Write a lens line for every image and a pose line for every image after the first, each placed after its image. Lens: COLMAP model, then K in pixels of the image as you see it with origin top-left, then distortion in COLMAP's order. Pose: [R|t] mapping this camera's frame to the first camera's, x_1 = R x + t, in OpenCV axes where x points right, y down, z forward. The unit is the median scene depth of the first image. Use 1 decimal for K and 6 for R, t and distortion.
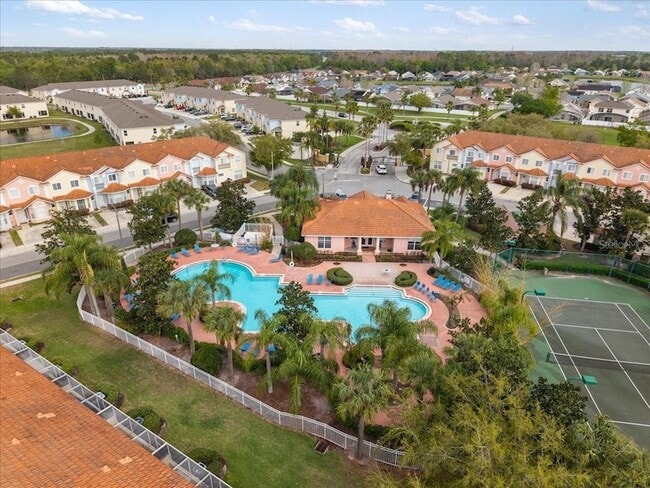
lens RADIAL K [[435.5, 0, 326.1], [0, 435.5, 240.4], [0, 0, 1]] dist [0.036454, -0.037375]
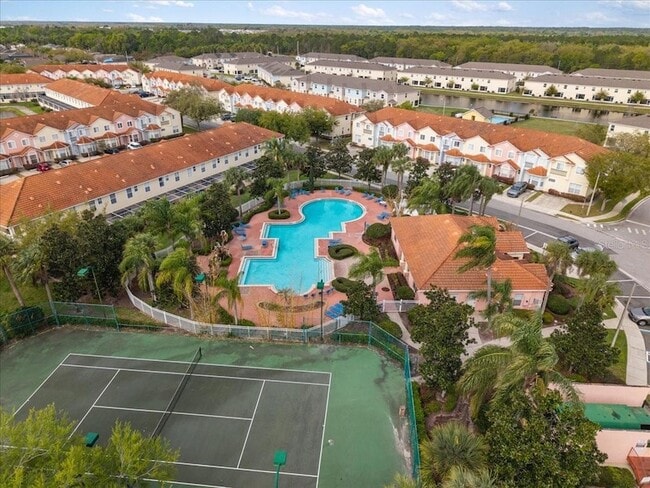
lens RADIAL K [[435.5, 0, 326.1], [0, 435.5, 240.4], [0, 0, 1]] dist [0.036454, -0.037375]
pose [[0.056950, 0.431422, -0.900351, 0.576389], [-0.411449, 0.831813, 0.372555, -0.188501], [0.909652, 0.349231, 0.224880, 0.422107]]
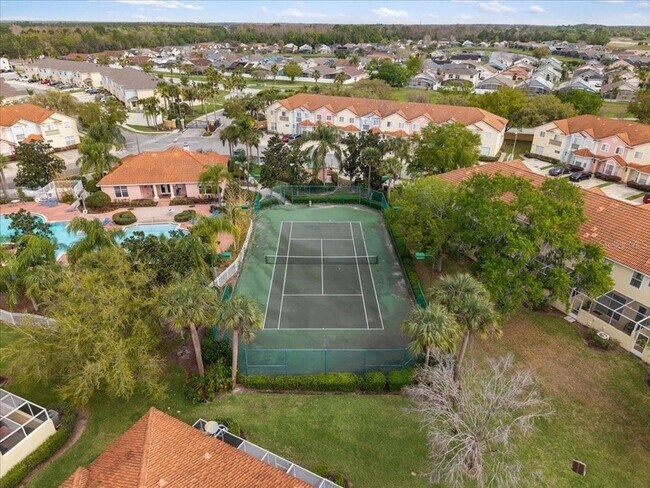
lens RADIAL K [[435.5, 0, 326.1], [0, 435.5, 240.4], [0, 0, 1]] dist [0.036454, -0.037375]
pose [[0.985300, -0.075468, 0.153259, 0.216658], [0.067889, 0.996225, 0.054106, 0.067866], [-0.156763, -0.042906, 0.986704, -0.120339]]
